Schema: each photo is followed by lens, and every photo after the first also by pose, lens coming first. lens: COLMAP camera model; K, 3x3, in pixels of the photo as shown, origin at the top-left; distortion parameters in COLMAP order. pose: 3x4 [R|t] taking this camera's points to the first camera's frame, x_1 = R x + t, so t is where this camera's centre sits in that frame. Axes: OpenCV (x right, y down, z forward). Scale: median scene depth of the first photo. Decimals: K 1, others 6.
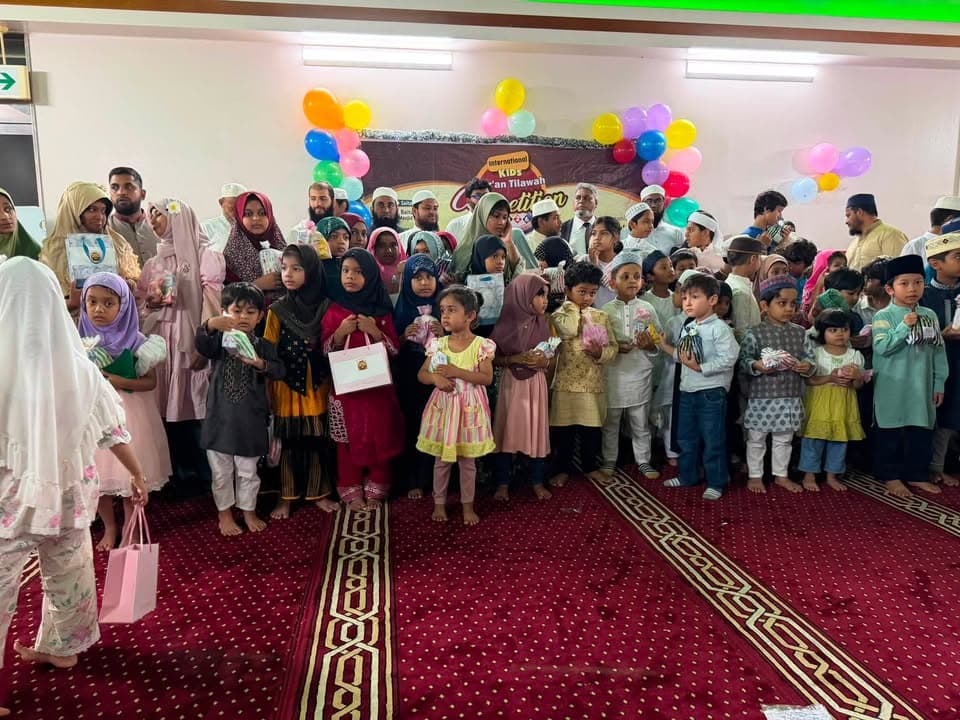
lens RADIAL K [[665.7, 0, 477.7], [0, 665.7, 370.7], [0, 0, 1]] dist [0.051410, -0.064994]
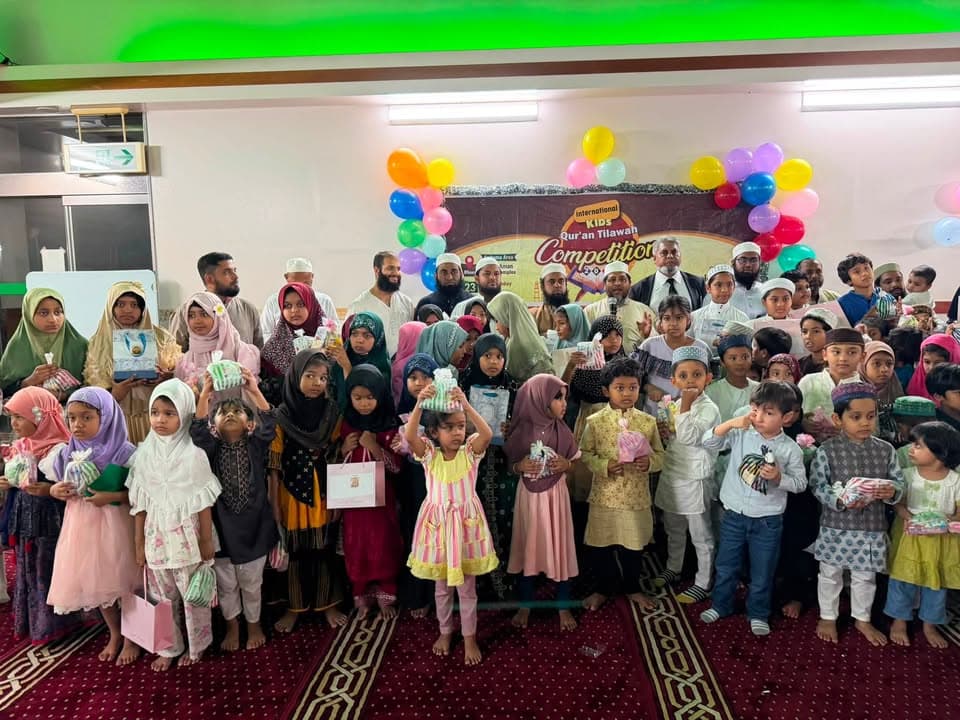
lens RADIAL K [[665.4, 0, 487.5], [0, 665.4, 368.0], [0, 0, 1]] dist [0.046801, -0.054789]
pose [[0.978187, 0.017531, -0.206986, 0.170399], [-0.020520, 0.999714, -0.012304, -0.139965], [0.206711, 0.016283, 0.978267, 0.087957]]
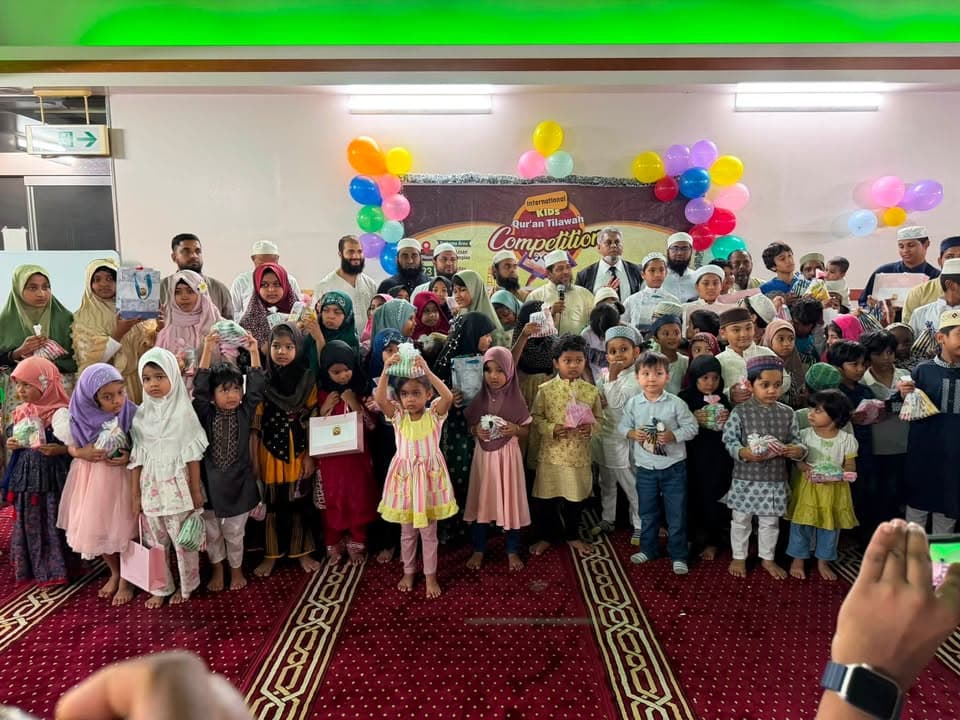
lens RADIAL K [[665.7, 0, 477.7], [0, 665.7, 370.7], [0, 0, 1]] dist [0.051410, -0.064994]
pose [[0.988497, 0.026029, -0.148984, 0.182013], [-0.024970, 0.999648, 0.008980, -0.117074], [0.149165, -0.005156, 0.988799, -0.021269]]
